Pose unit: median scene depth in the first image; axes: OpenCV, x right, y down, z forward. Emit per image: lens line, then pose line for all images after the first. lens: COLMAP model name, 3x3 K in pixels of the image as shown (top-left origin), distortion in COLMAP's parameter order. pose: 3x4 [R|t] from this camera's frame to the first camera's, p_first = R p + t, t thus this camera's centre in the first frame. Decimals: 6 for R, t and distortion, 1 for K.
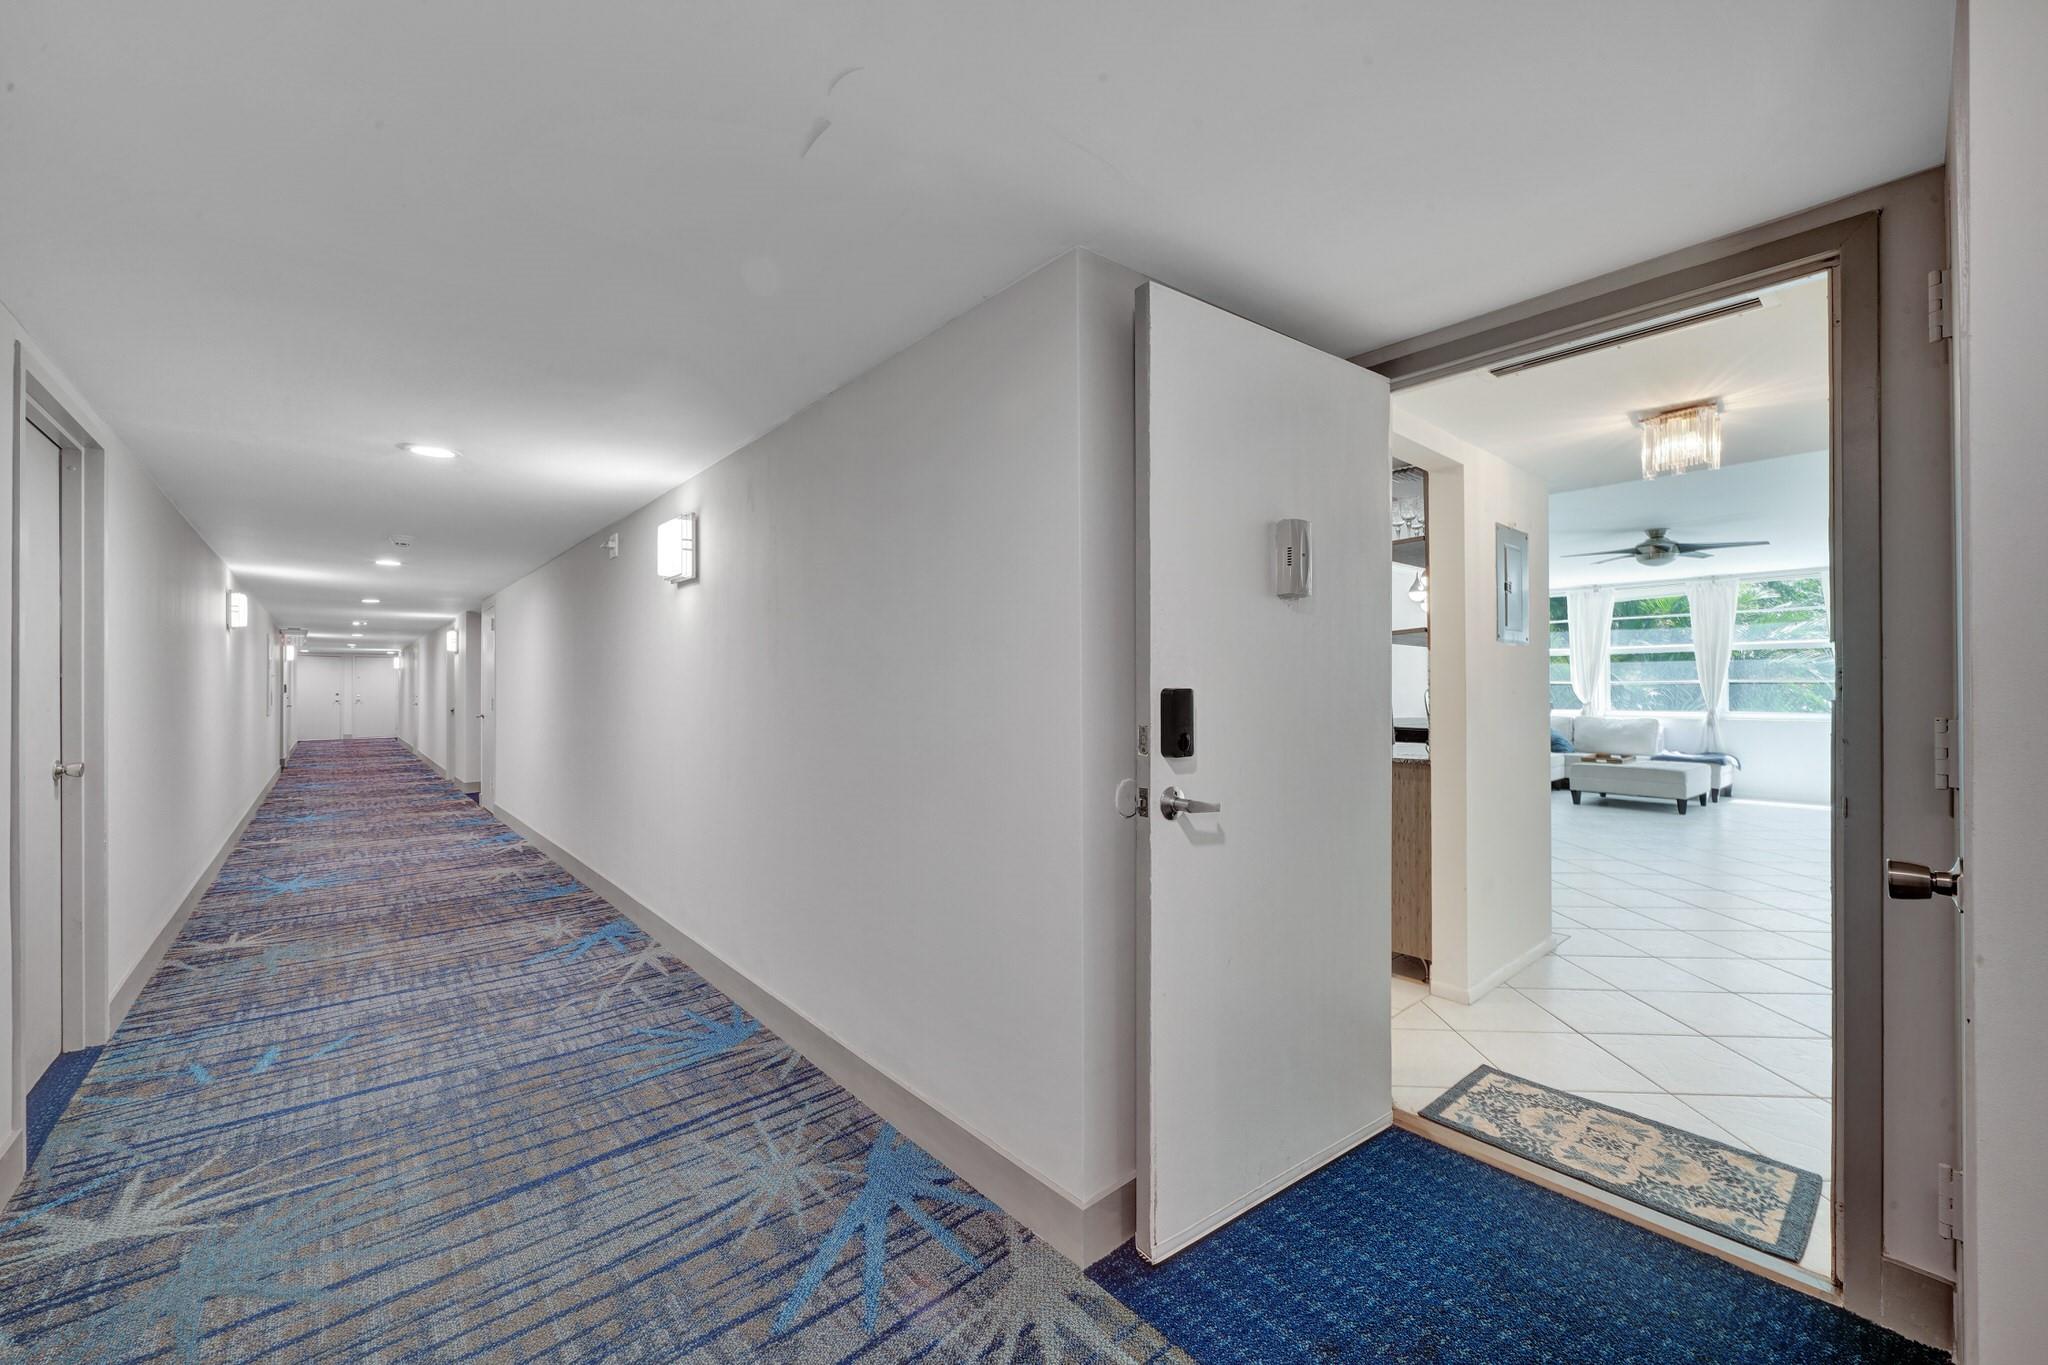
lens RADIAL K [[797.6, 0, 1007.5], [0, 797.6, 687.0], [0, 0, 1]] dist [0.000110, -0.000051]
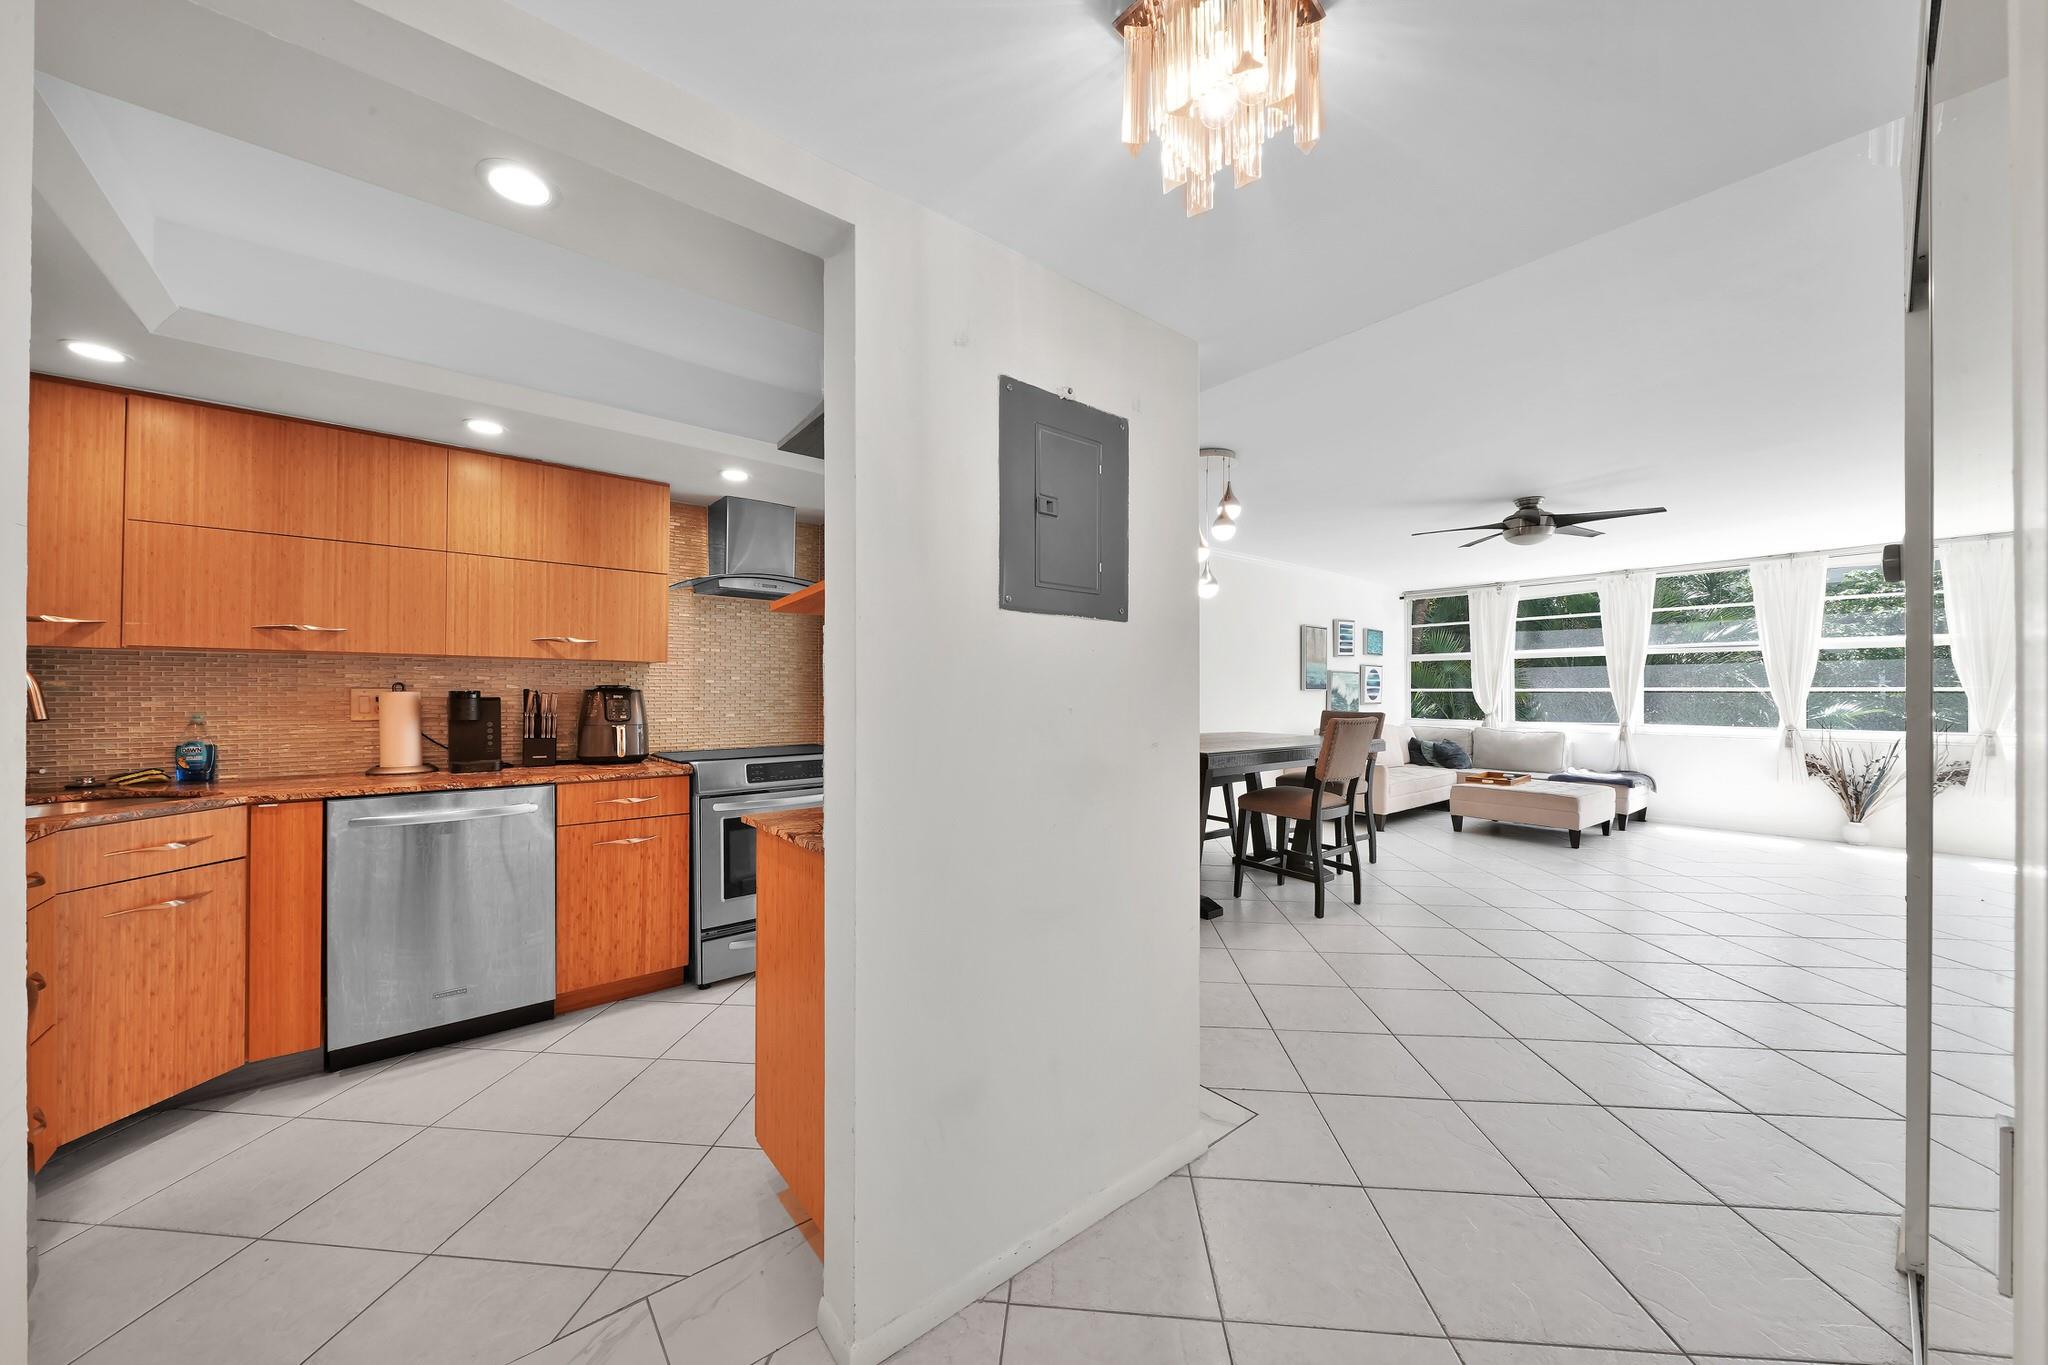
lens RADIAL K [[709.0, 0, 1013.2], [0, 709.0, 692.3], [0, 0, 1]] dist [0.000279, -0.000416]
pose [[0.999676, 0.006523, -0.024623, 0.772195], [-0.006464, 0.999976, 0.002458, -0.007005], [0.024639, -0.002298, 0.999694, 0.680576]]
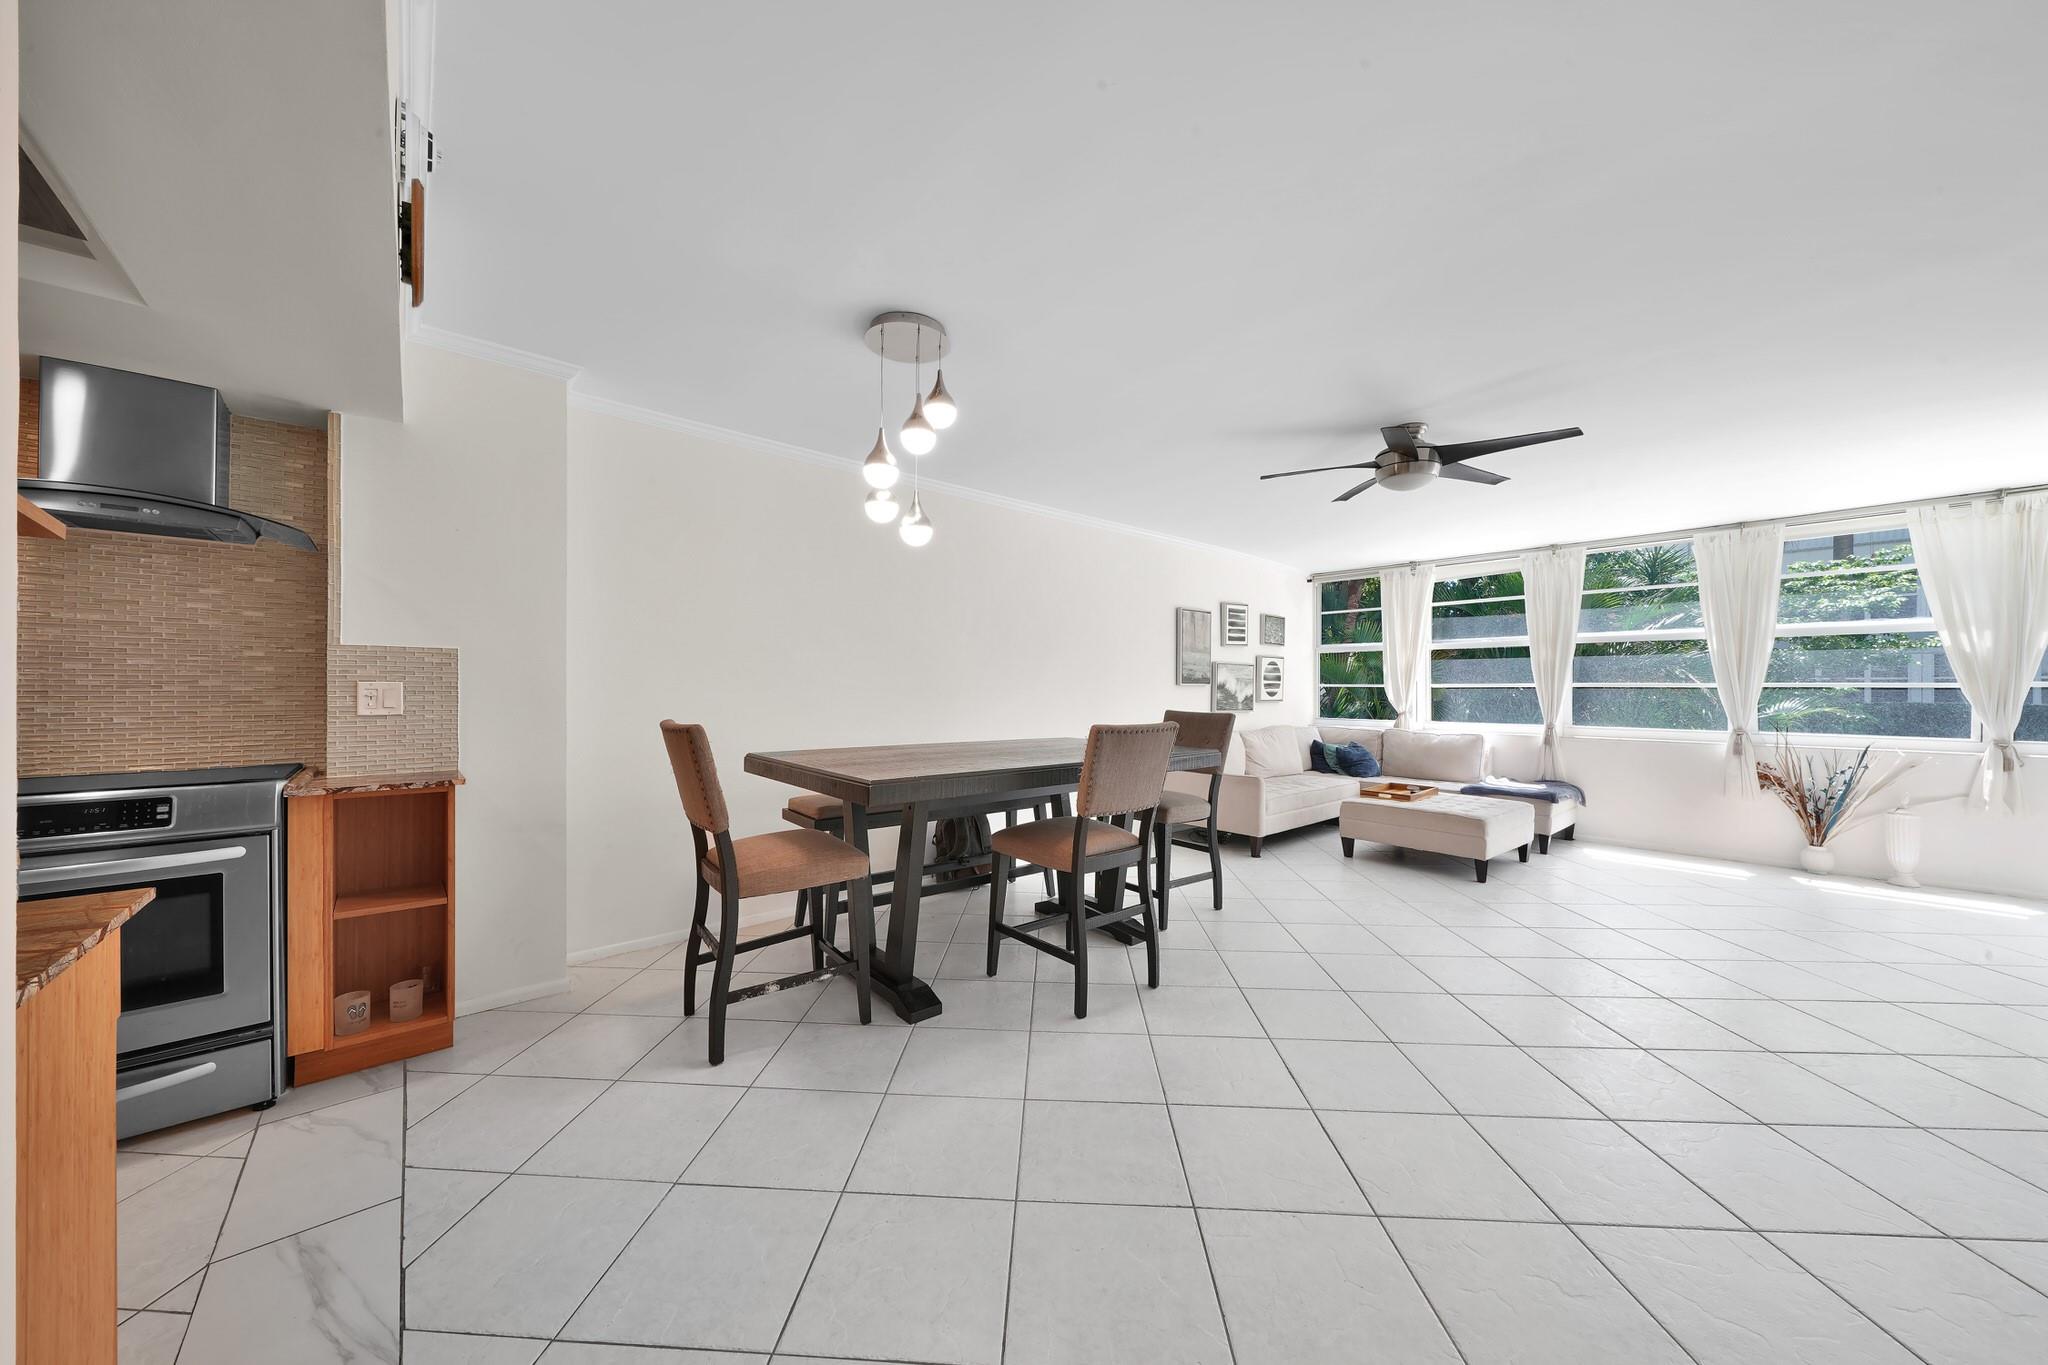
lens RADIAL K [[709.0, 0, 1003.9], [0, 709.0, 690.4], [0, 0, 1]] dist [0.000279, -0.000416]
pose [[0.999917, 0.008471, 0.009736, 1.233551], [-0.008523, 0.999950, 0.005313, -0.005774], [-0.009690, -0.005396, 0.999938, 1.150104]]
